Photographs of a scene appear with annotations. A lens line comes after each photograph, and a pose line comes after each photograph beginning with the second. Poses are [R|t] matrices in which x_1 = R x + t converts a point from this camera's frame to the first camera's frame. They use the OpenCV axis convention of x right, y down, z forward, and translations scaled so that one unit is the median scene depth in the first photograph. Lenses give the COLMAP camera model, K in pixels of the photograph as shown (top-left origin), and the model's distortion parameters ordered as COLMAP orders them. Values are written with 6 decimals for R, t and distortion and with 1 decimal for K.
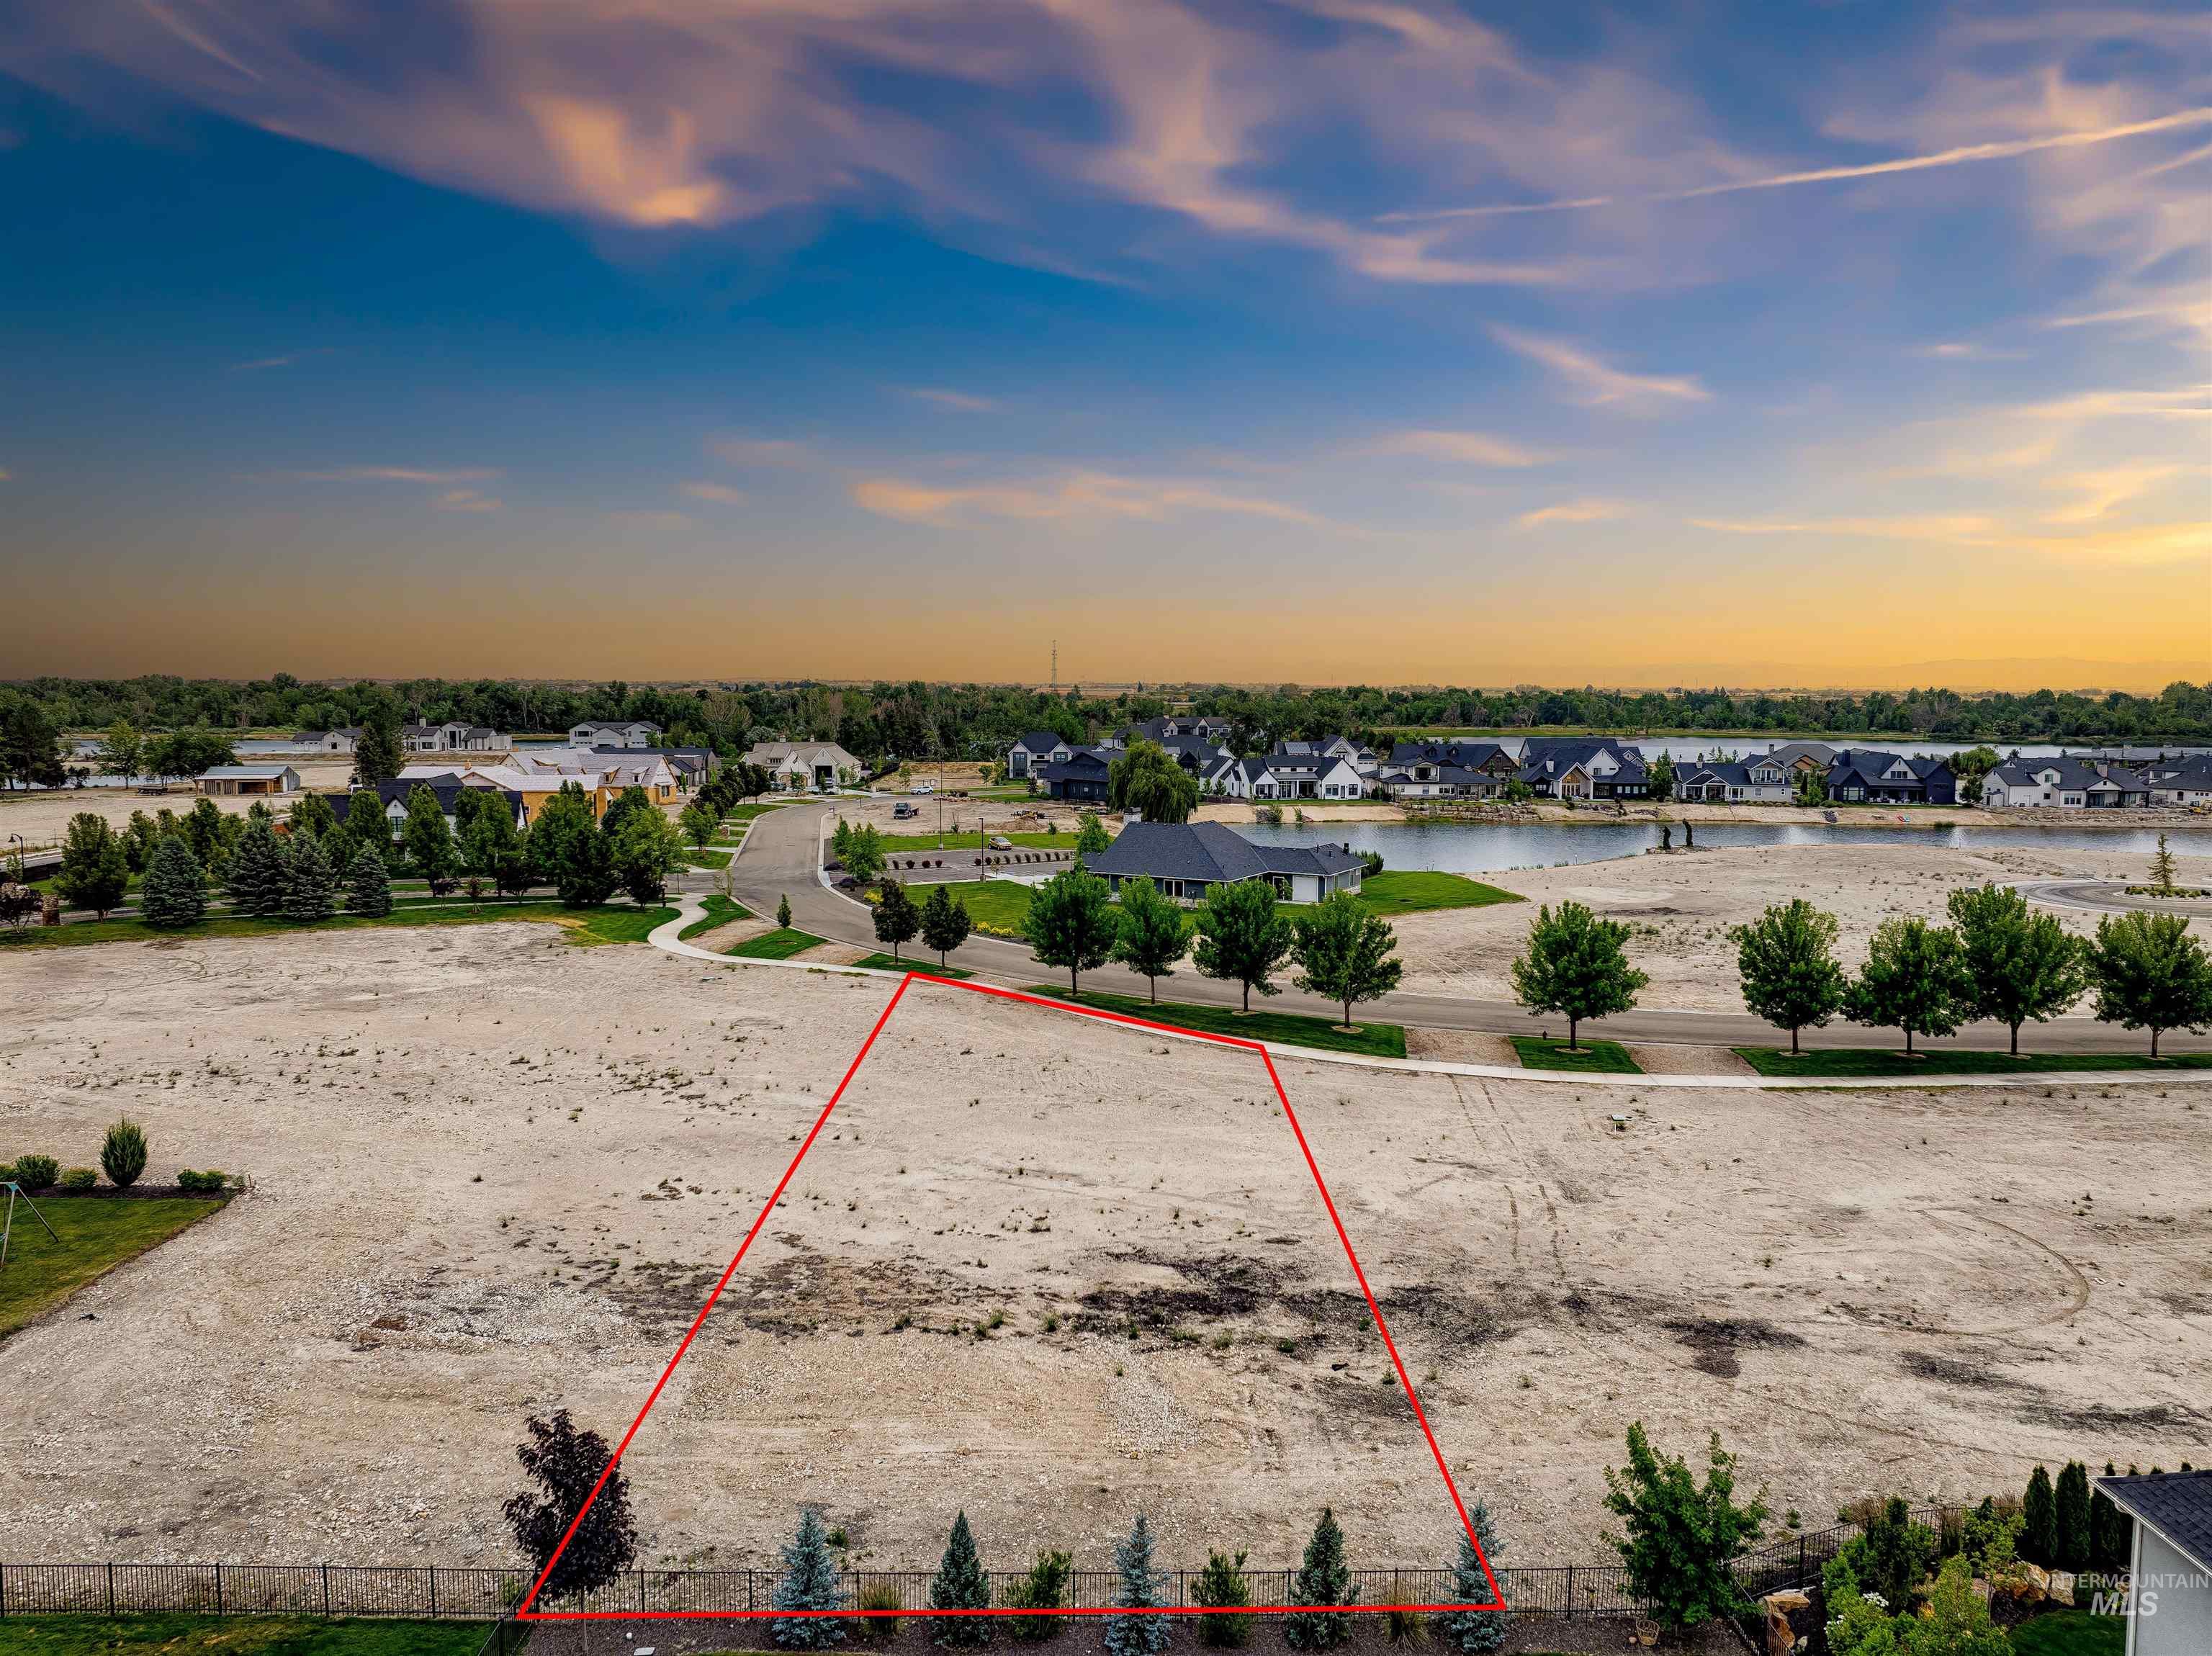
lens RADIAL K [[1554.6, 0, 1106.0], [0, 1554.6, 828.0], [0, 0, 1]] dist [-0.036756, -0.000846]
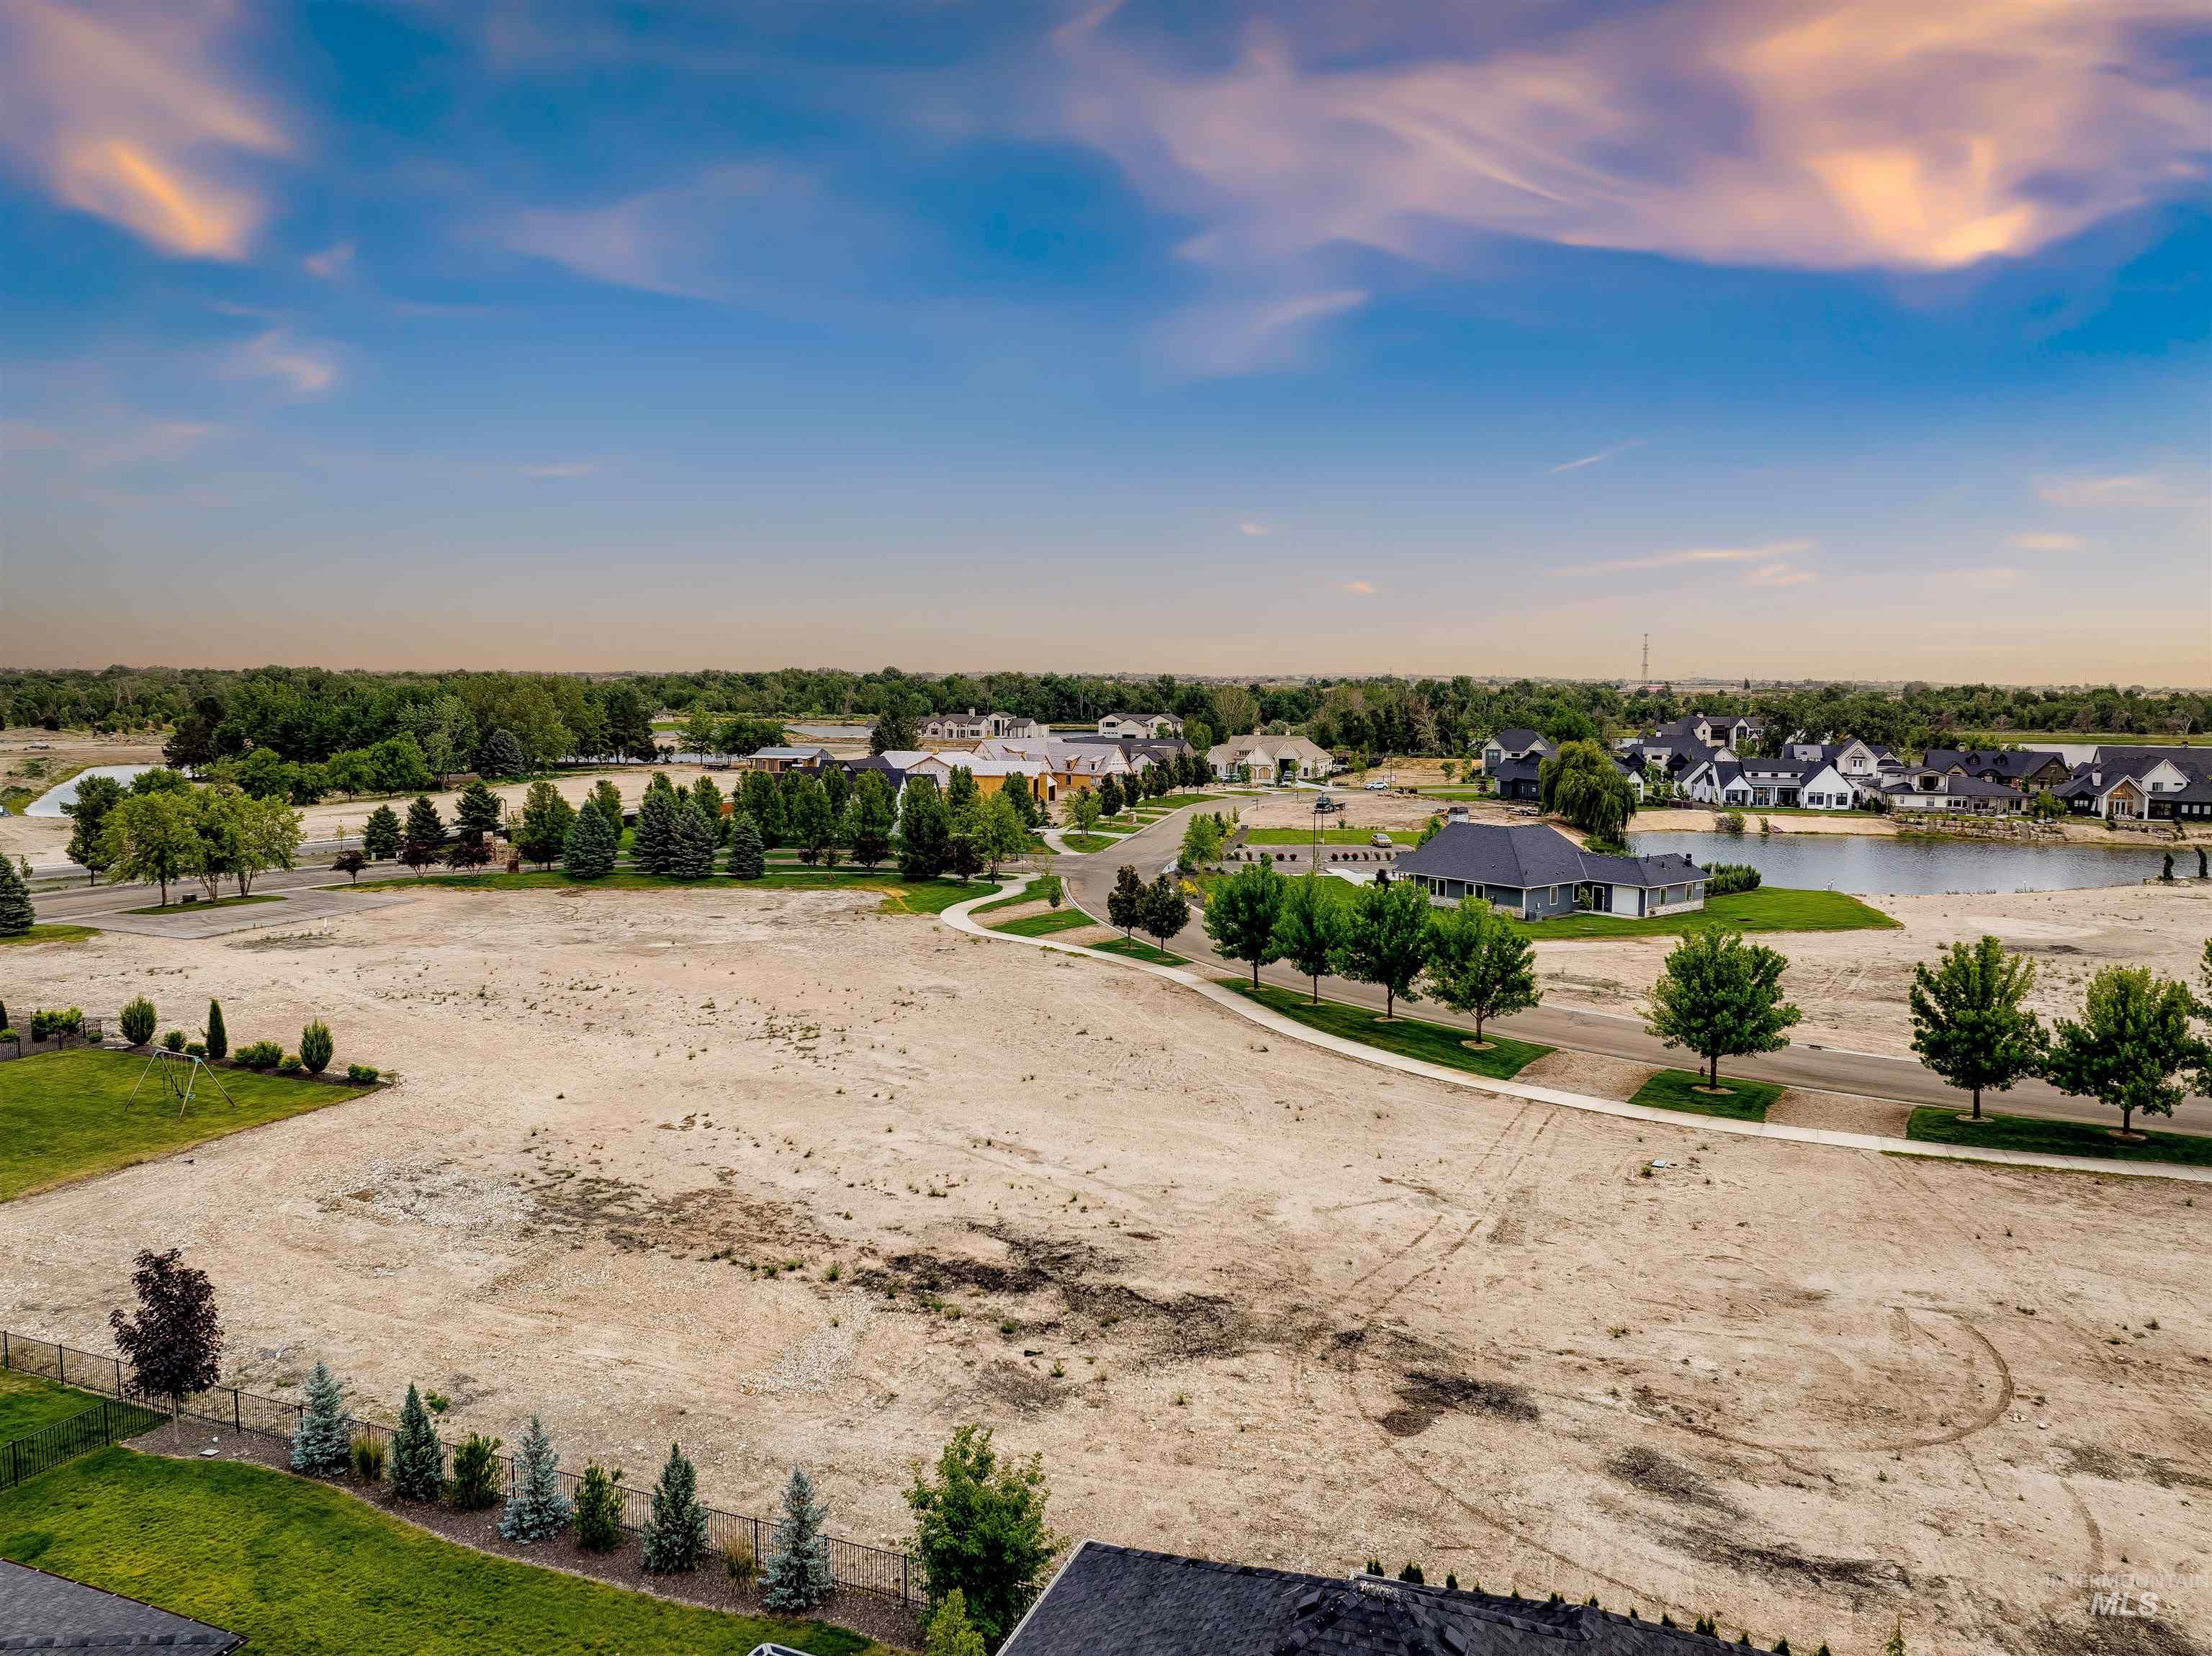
lens RADIAL K [[1554.6, 0, 1106.0], [0, 1554.6, 828.0], [0, 0, 1]] dist [-0.036756, -0.000846]
pose [[0.928288, 0.038450, -0.369868, 0.384628], [-0.037353, 0.999251, 0.010132, -0.003982], [0.369980, 0.004410, 0.929029, 0.055113]]
